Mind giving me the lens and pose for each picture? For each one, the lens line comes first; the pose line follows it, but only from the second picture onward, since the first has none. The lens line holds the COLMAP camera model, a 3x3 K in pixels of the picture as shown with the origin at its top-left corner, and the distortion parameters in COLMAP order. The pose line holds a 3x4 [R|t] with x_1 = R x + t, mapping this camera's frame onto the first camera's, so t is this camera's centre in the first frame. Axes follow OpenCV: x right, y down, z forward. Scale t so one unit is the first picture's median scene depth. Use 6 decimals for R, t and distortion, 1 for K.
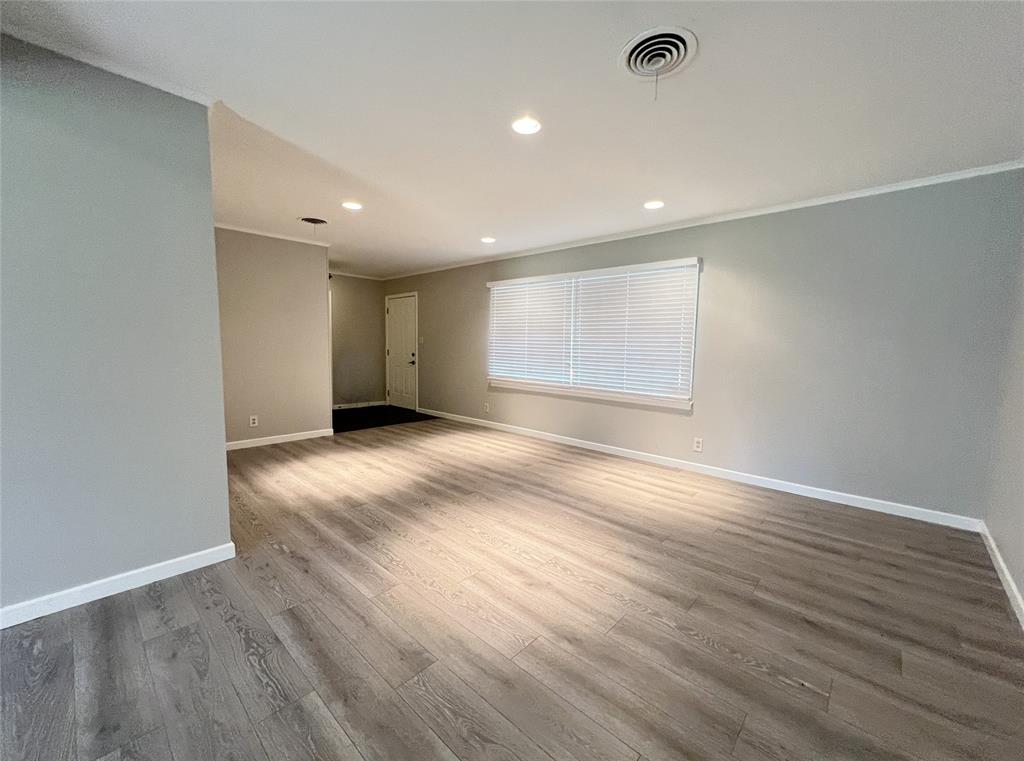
lens RADIAL K [[416.7, 0, 498.3], [0, 416.7, 376.2], [0, 0, 1]] dist [0.000293, -0.000117]
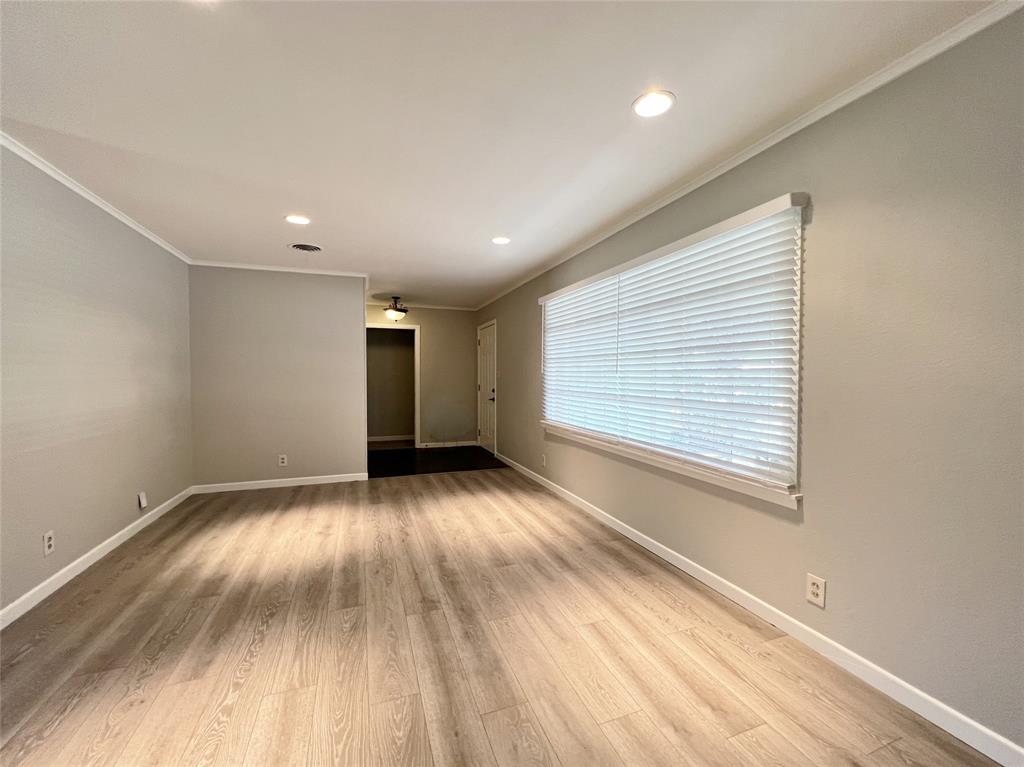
lens RADIAL K [[416.7, 0, 504.6], [0, 416.7, 380.3], [0, 0, 1]] dist [0.000293, -0.000117]
pose [[0.896612, -0.012234, -0.442648, 0.374535], [-0.018524, 0.997707, -0.065097, -0.030338], [0.442429, 0.066566, 0.894330, 0.415826]]
